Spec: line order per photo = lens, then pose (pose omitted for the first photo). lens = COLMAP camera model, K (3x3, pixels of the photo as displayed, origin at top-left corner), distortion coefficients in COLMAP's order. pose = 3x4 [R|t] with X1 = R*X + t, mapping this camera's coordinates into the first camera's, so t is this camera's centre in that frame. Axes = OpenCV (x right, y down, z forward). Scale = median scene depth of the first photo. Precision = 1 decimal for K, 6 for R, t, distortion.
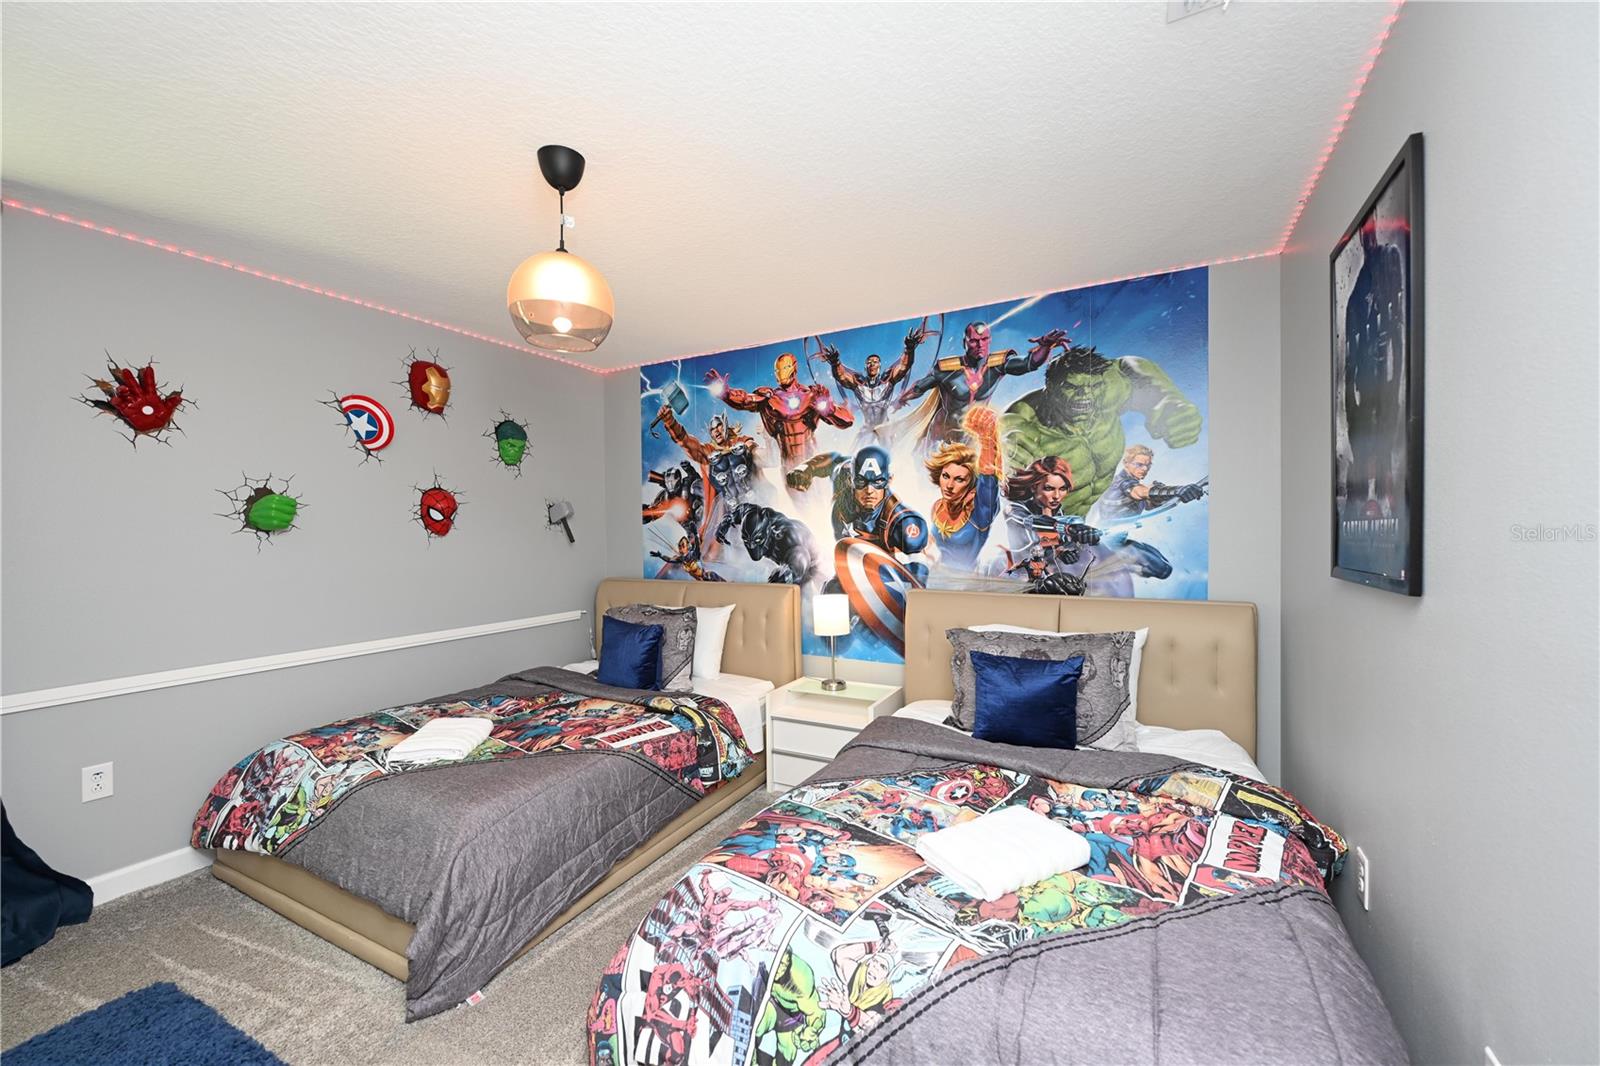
lens RADIAL K [[635.2, 0, 799.2], [0, 635.2, 538.3], [0, 0, 1]] dist [-0.000086, 0.000045]
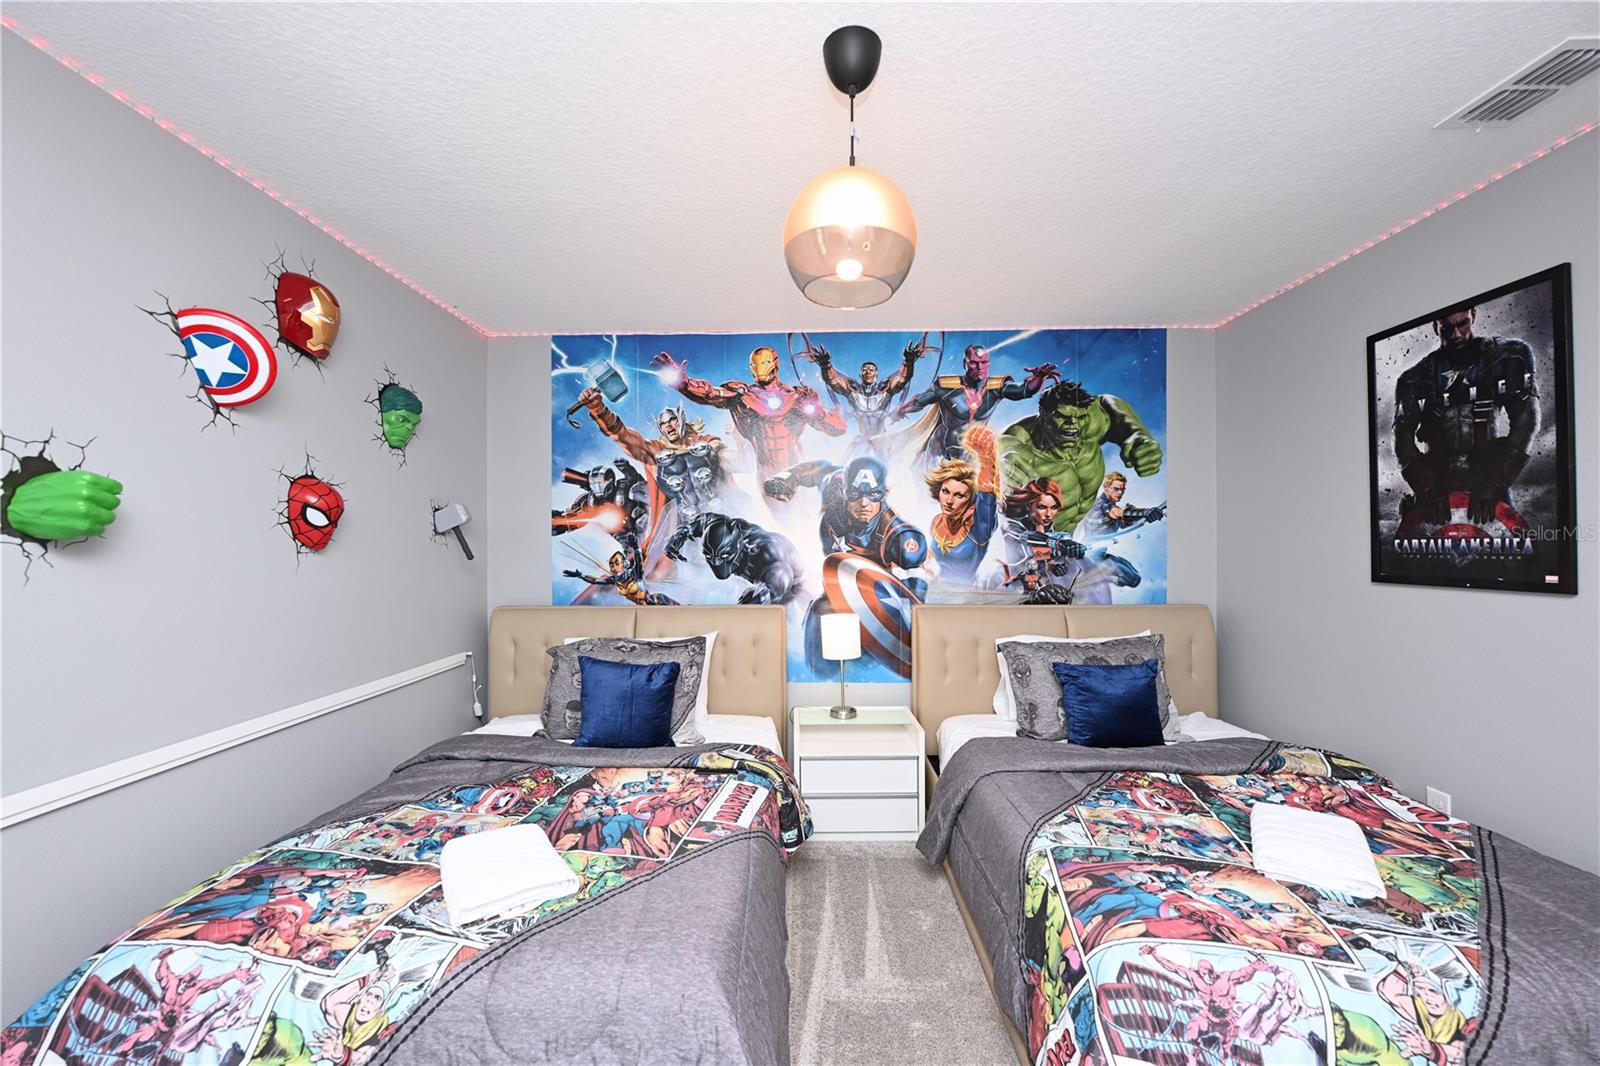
lens RADIAL K [[635.2, 0, 799.2], [0, 635.2, 538.3], [0, 0, 1]] dist [-0.000086, 0.000045]
pose [[0.884481, 0.008898, 0.466492, -0.448108], [0.001953, 0.999739, -0.022772, -0.000827], [-0.466572, 0.021053, 0.884232, 0.216506]]
